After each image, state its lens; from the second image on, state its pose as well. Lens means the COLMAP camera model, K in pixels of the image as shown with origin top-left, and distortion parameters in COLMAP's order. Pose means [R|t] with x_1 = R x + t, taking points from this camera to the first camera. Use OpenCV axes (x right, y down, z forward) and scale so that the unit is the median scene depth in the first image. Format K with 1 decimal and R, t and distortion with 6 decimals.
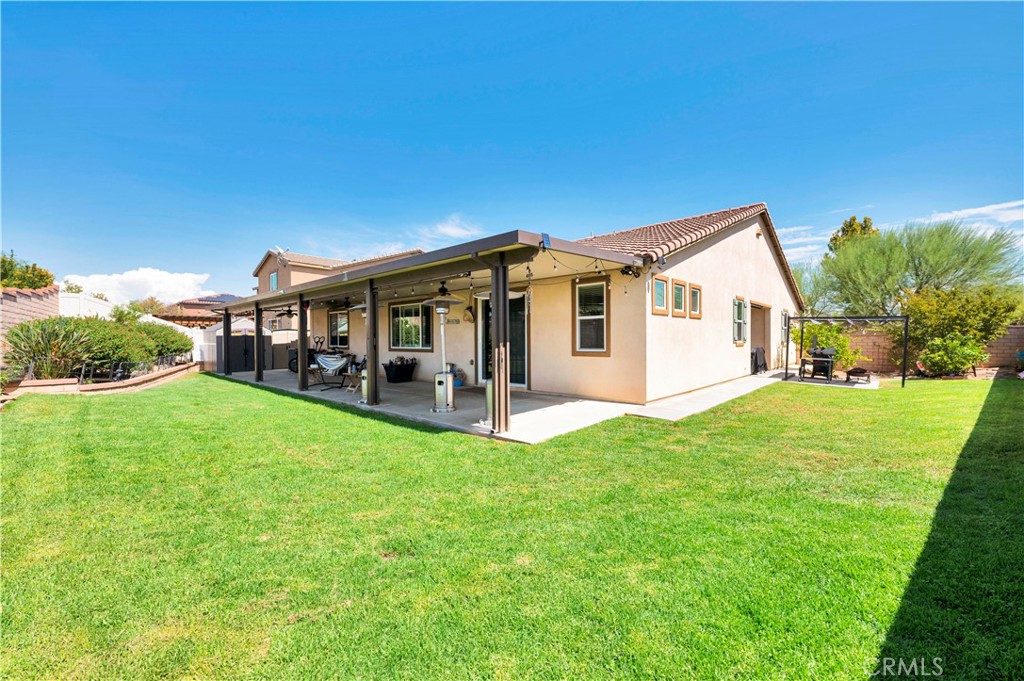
lens RADIAL K [[407.0, 0, 514.6], [0, 407.0, 343.1], [0, 0, 1]] dist [0.016345, -0.009894]
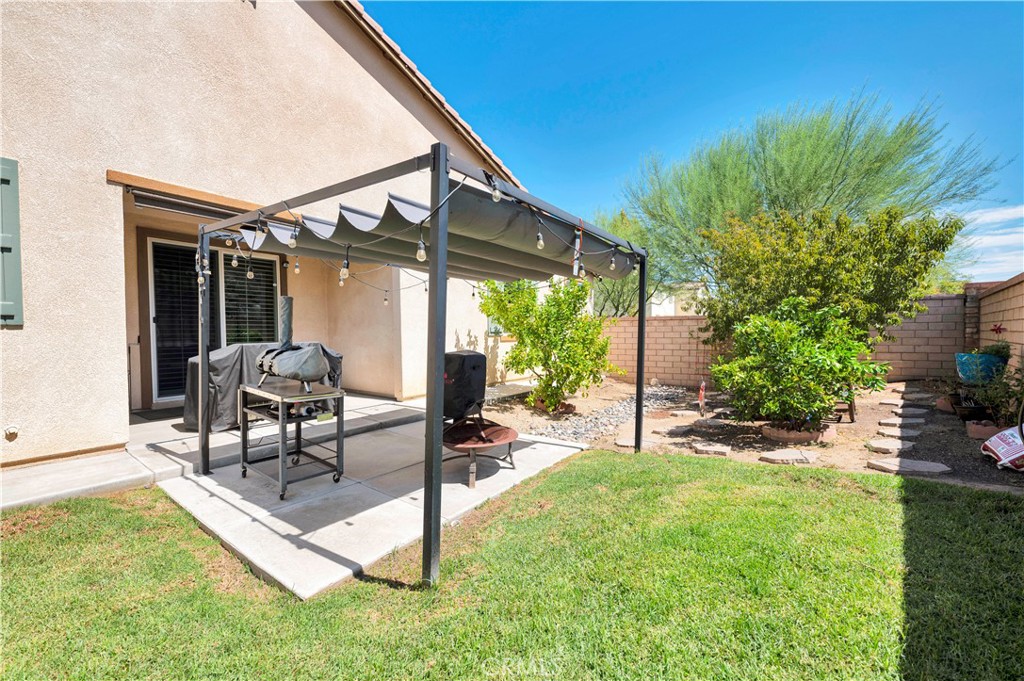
lens RADIAL K [[407.0, 0, 514.6], [0, 407.0, 343.1], [0, 0, 1]] dist [0.016345, -0.009894]
pose [[0.992250, -0.001849, 0.124247, 0.743868], [-0.000063, 0.999882, 0.015380, 0.005711], [-0.124261, -0.015268, 0.992132, 0.642213]]
